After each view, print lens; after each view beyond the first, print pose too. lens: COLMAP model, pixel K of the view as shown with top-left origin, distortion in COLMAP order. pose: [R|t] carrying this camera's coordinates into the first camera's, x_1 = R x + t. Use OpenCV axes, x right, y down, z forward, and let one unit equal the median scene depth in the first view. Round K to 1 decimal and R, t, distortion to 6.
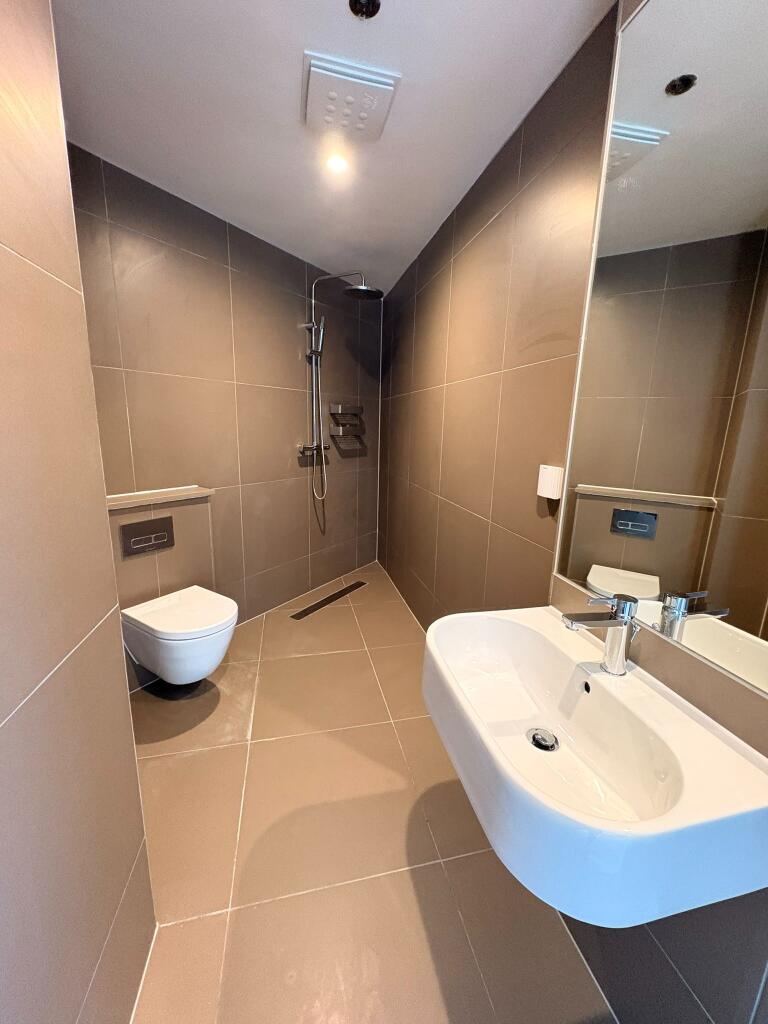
lens RADIAL K [[405.6, 0, 384.0], [0, 405.6, 512.0], [0, 0, 1]] dist [-0.000794, 0.000137]
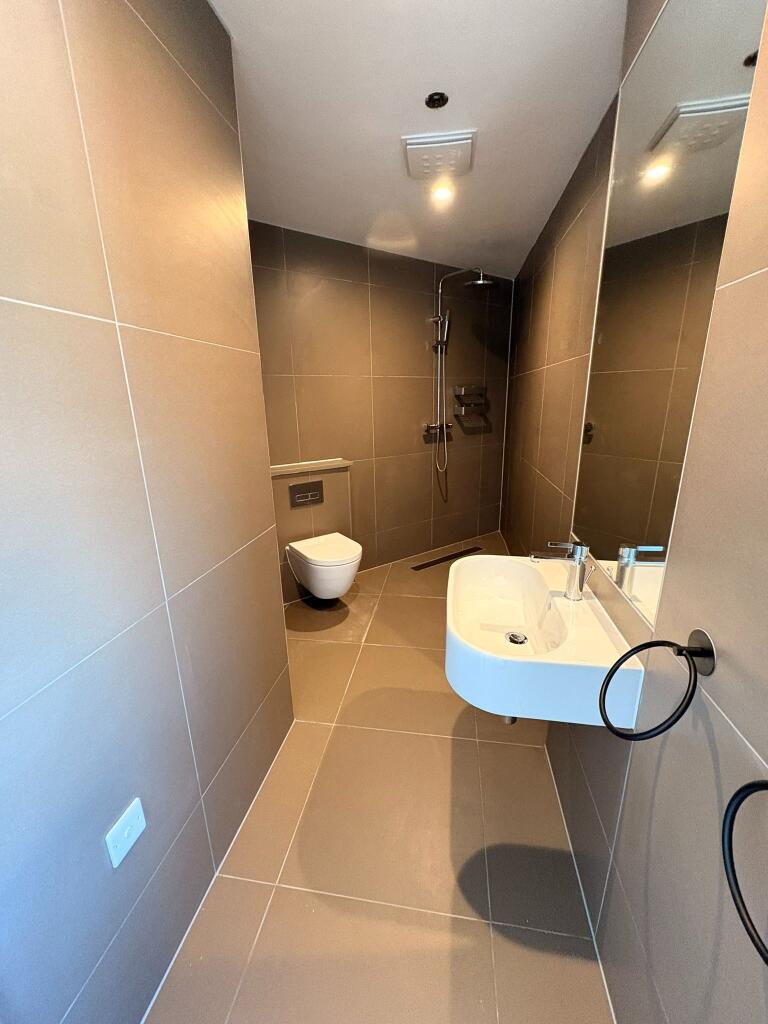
lens RADIAL K [[404.7, 0, 384.0], [0, 404.7, 512.0], [0, 0, 1]] dist [0.002366, 0.000132]
pose [[0.925250, 0.059863, -0.374606, 0.172840], [-0.036177, 0.996894, 0.069950, 0.011884], [0.377630, -0.051169, 0.924542, -0.177599]]
